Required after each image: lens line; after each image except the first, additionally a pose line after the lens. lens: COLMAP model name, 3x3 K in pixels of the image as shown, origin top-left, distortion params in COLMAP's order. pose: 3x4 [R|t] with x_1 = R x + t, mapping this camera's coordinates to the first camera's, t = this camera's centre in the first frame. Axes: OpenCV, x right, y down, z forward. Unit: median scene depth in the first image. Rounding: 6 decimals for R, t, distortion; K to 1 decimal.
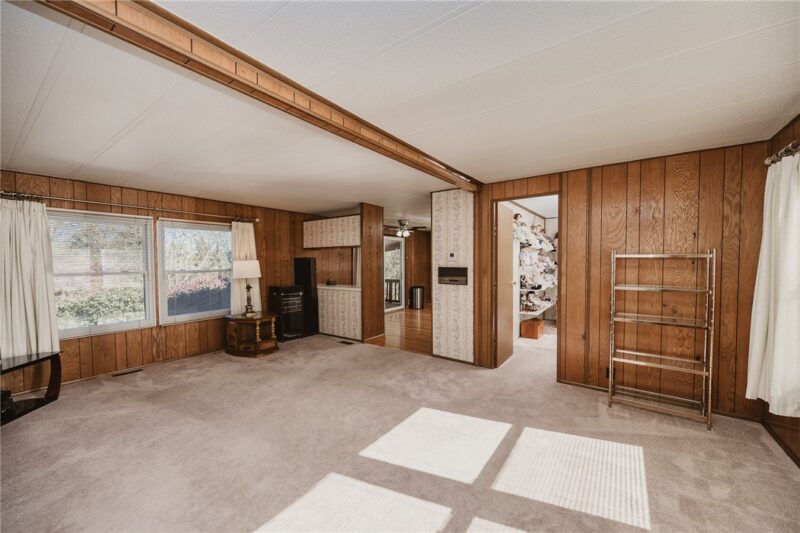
lens RADIAL K [[323.0, 0, 402.2], [0, 323.0, 271.6], [0, 0, 1]] dist [0.002661, 0.000096]
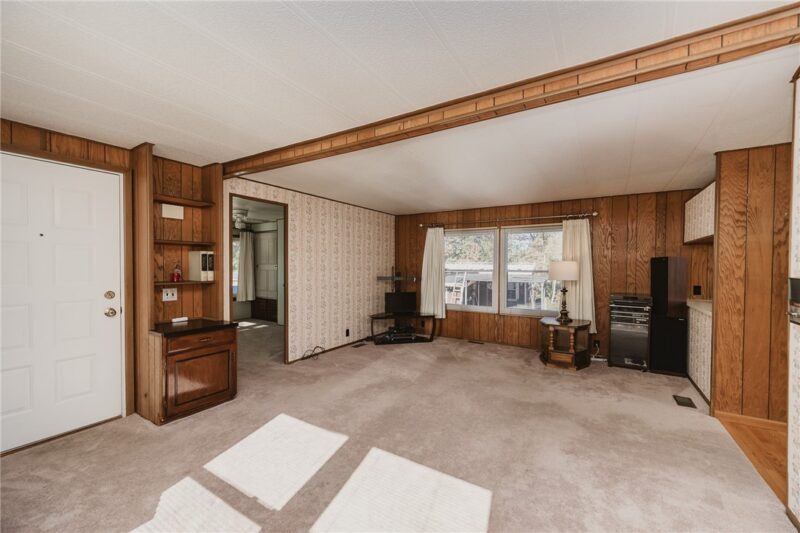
lens RADIAL K [[332.9, 0, 401.2], [0, 332.9, 265.8], [0, 0, 1]] dist [0.003259, -0.000291]
pose [[0.039067, 0.011567, -0.999170, 0.499269], [-0.039208, 0.999181, 0.010034, -0.013938], [0.998467, 0.038783, 0.039489, 0.557336]]
